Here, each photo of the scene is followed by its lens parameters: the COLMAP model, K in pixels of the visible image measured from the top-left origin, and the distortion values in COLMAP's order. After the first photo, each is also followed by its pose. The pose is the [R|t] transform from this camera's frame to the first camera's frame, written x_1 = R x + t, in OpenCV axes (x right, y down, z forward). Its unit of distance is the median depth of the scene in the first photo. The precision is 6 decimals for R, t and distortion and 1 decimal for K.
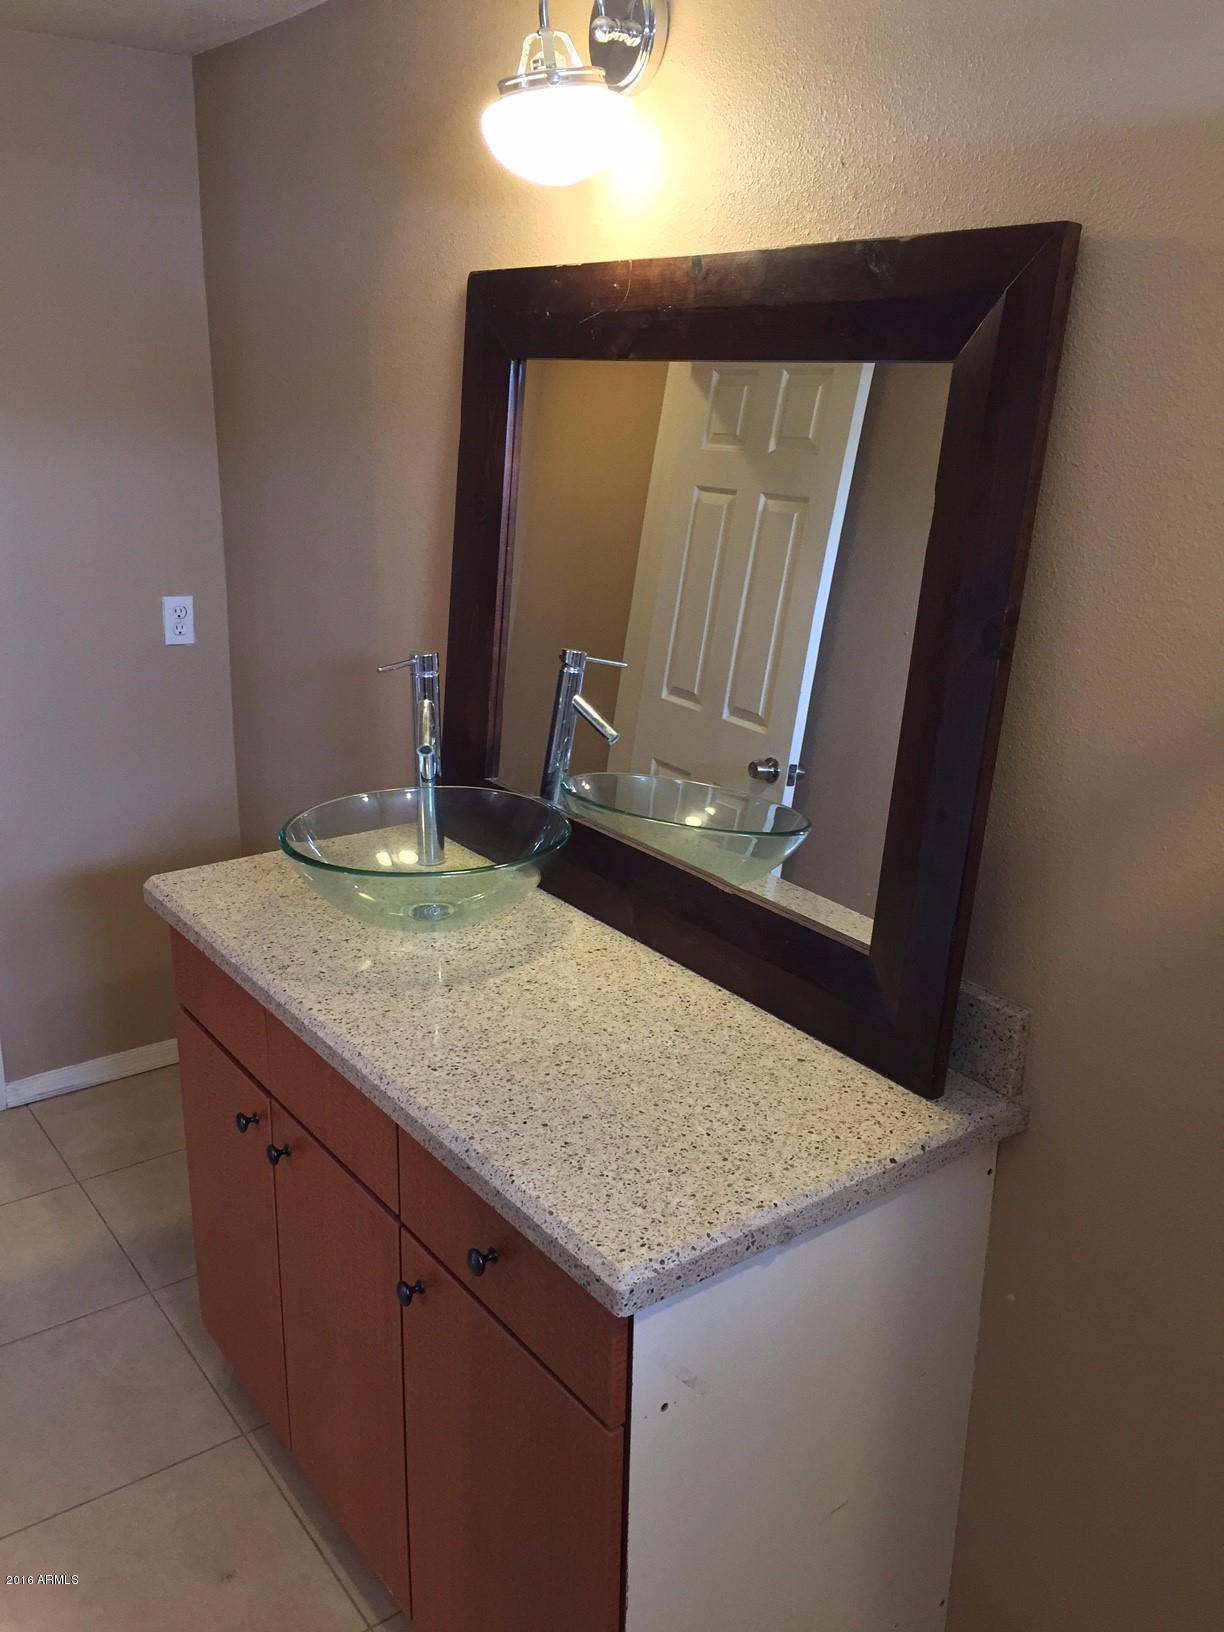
lens RADIAL K [[1399.9, 0, 615.7], [0, 1399.9, 811.5], [0, 0, 1]] dist [0.087481, -0.119277]
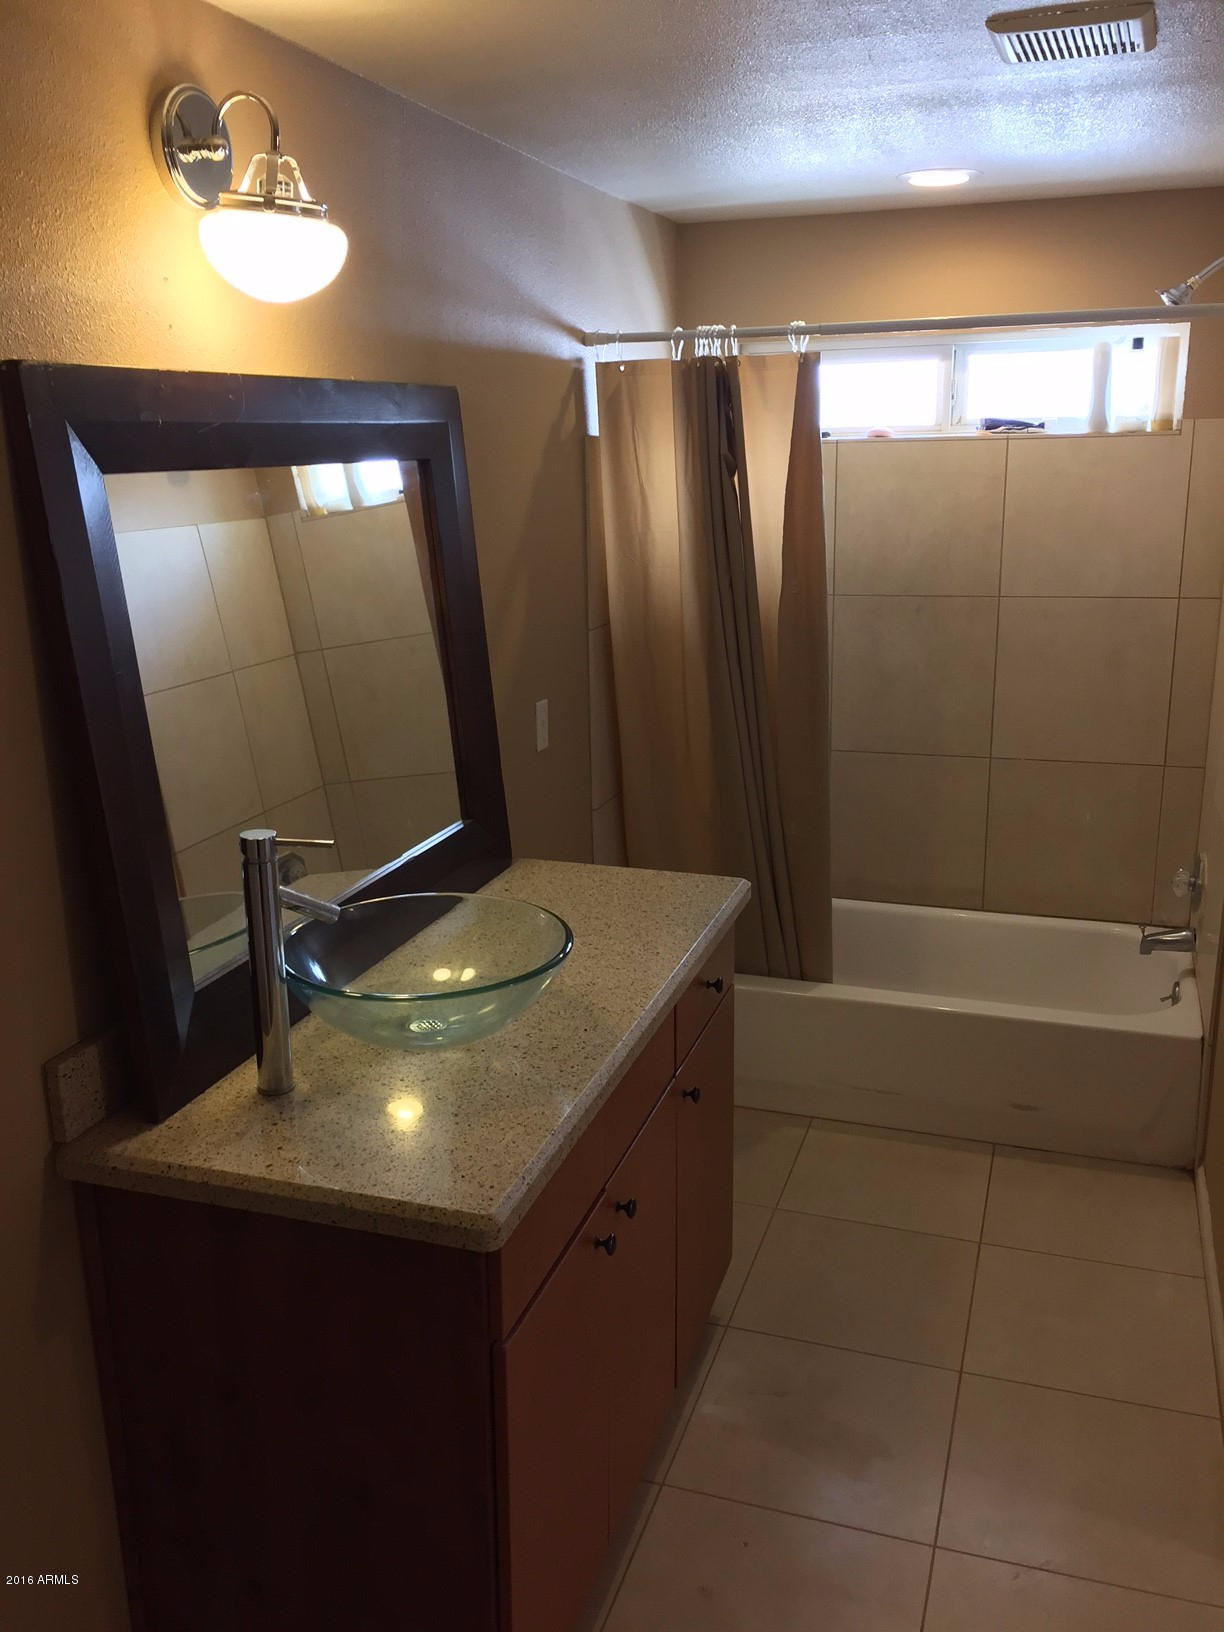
lens RADIAL K [[1399.9, 0, 615.7], [0, 1399.9, 811.5], [0, 0, 1]] dist [0.087481, -0.119277]
pose [[-0.577130, -0.225128, 0.785009, -0.999172], [0.249136, 0.866893, 0.431773, -0.476038], [-0.777723, 0.444763, -0.444222, 1.344421]]
